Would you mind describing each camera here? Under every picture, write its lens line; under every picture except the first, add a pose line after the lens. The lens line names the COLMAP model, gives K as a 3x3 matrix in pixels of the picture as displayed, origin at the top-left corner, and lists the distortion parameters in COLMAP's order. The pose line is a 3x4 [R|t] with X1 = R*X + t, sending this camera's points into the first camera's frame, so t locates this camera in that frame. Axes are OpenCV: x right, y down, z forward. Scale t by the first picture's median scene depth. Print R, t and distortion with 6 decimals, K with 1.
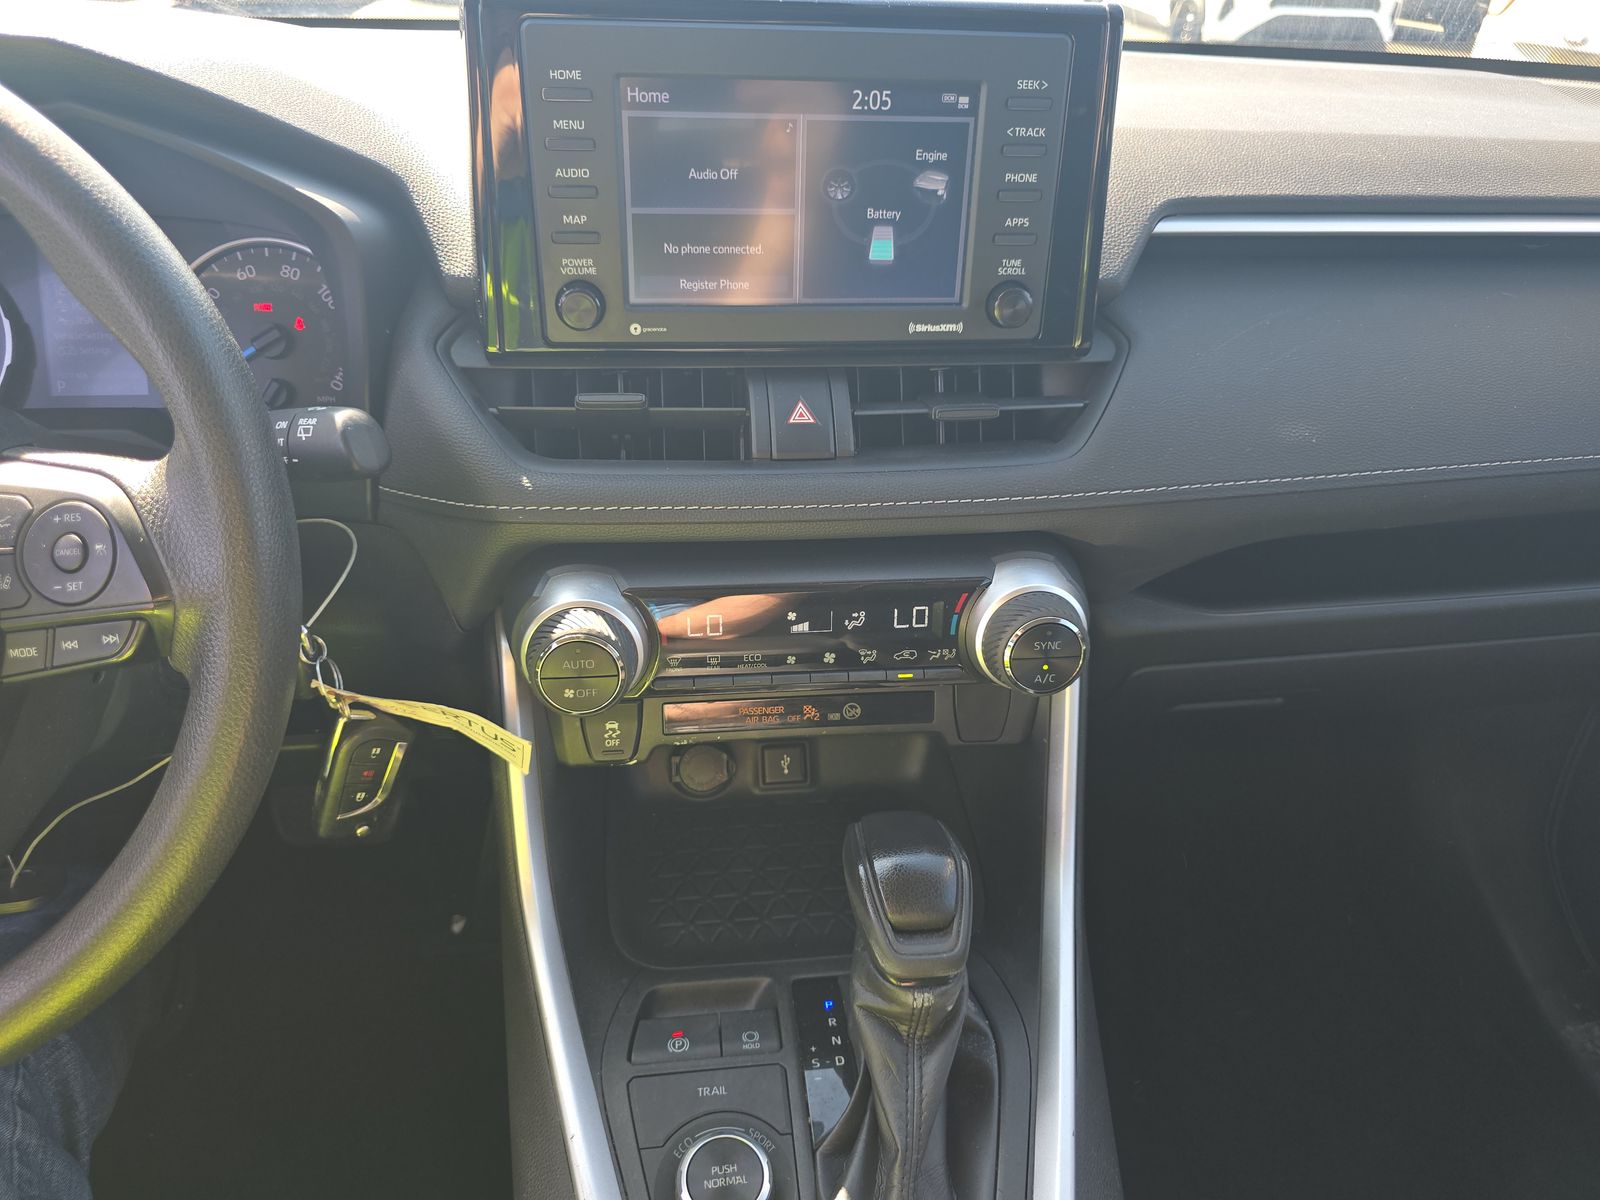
lens RADIAL K [[1073.3, 0, 796.4], [0, 1073.3, 601.2], [0, 0, 1]] dist [0.006233, -0.021133]
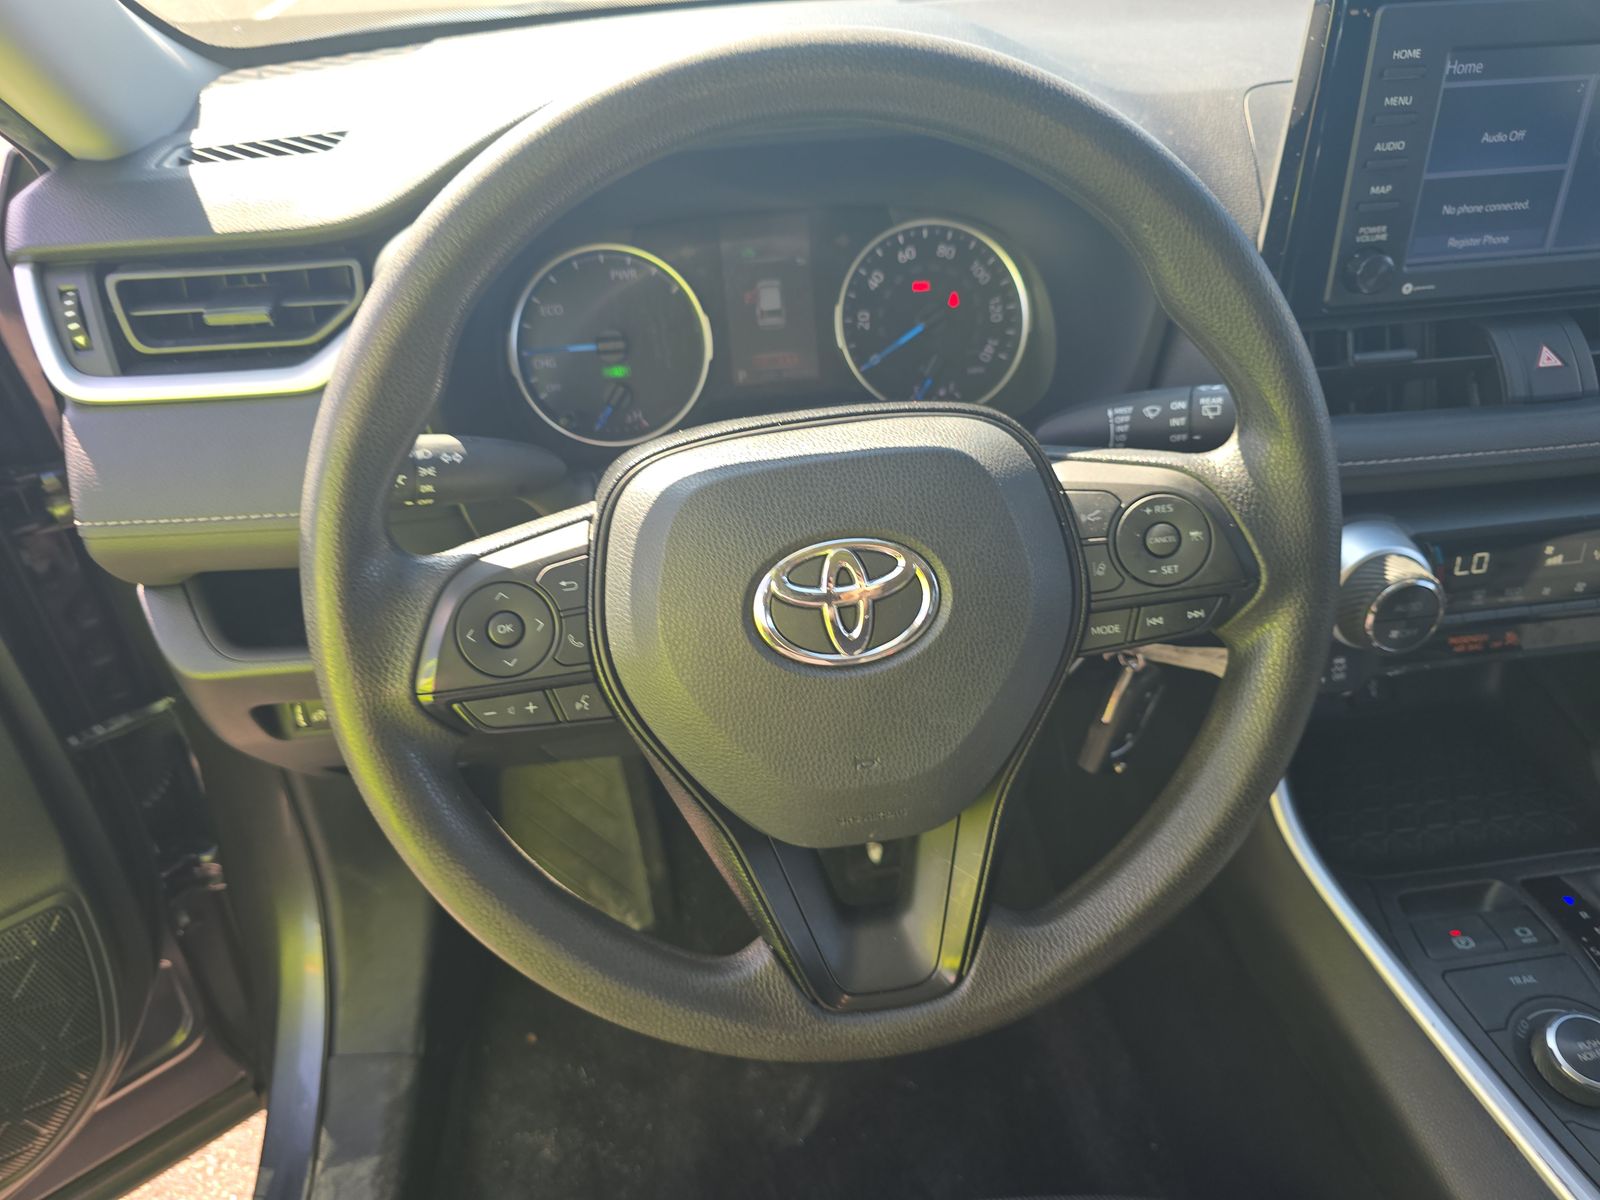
lens RADIAL K [[1073.3, 0, 802.5], [0, 1073.3, 597.2], [0, 0, 1]] dist [0.006233, -0.021133]
pose [[0.997144, -0.059705, -0.046250, -0.720399], [0.062974, 0.995358, 0.072783, -0.065398], [0.041690, -0.075488, 0.996275, -0.104846]]
